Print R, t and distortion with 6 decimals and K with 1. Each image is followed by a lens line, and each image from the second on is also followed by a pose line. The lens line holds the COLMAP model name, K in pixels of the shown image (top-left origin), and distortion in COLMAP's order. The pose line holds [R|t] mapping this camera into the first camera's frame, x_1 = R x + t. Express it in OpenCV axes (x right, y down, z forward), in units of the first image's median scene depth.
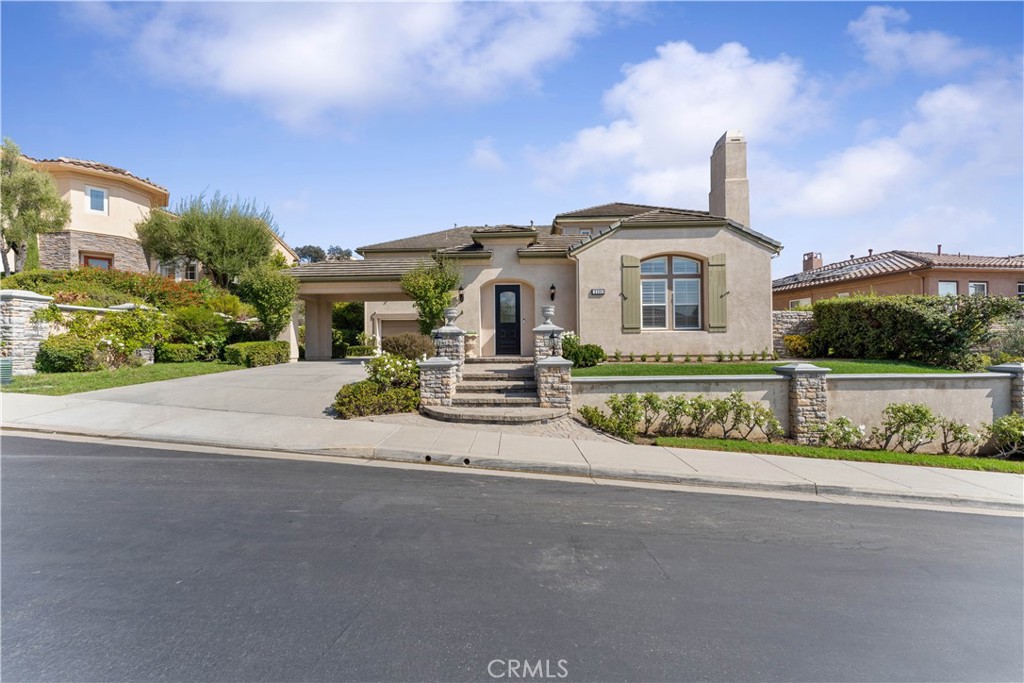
lens RADIAL K [[415.3, 0, 512.0], [0, 415.3, 341.3], [0, 0, 1]] dist [0.003846, -0.000282]
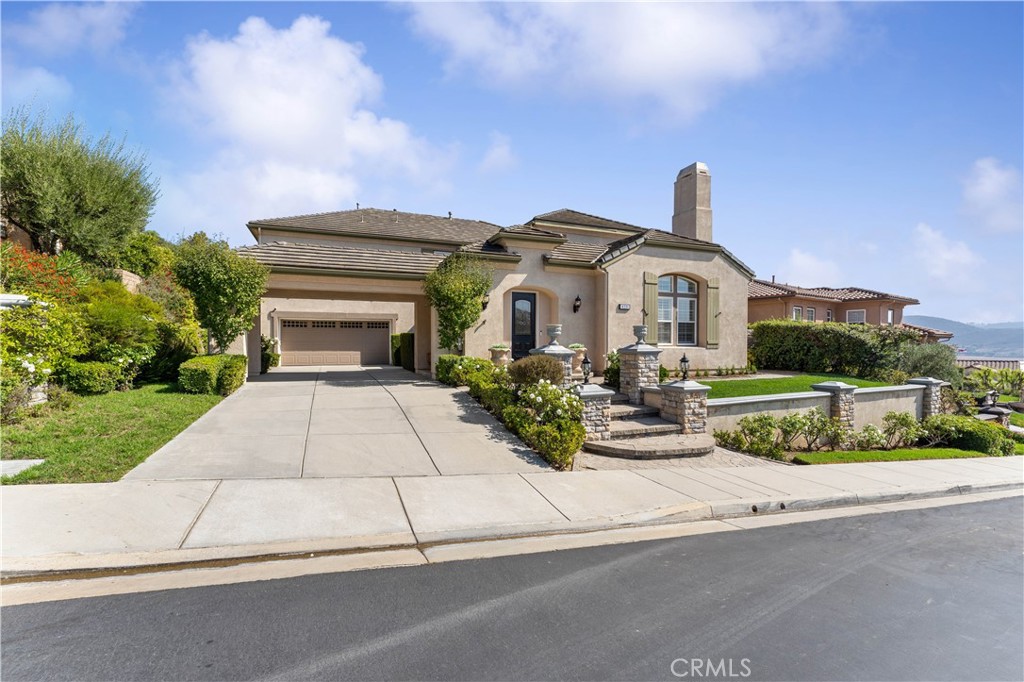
lens RADIAL K [[442.8, 0, 511.7], [0, 442.8, 347.7], [0, 0, 1]] dist [-0.000305, 0.000281]
pose [[0.913650, 0.008305, 0.406416, -0.468904], [-0.016838, 0.999706, 0.017424, -0.035416], [-0.406152, -0.022763, 0.913522, 0.142320]]
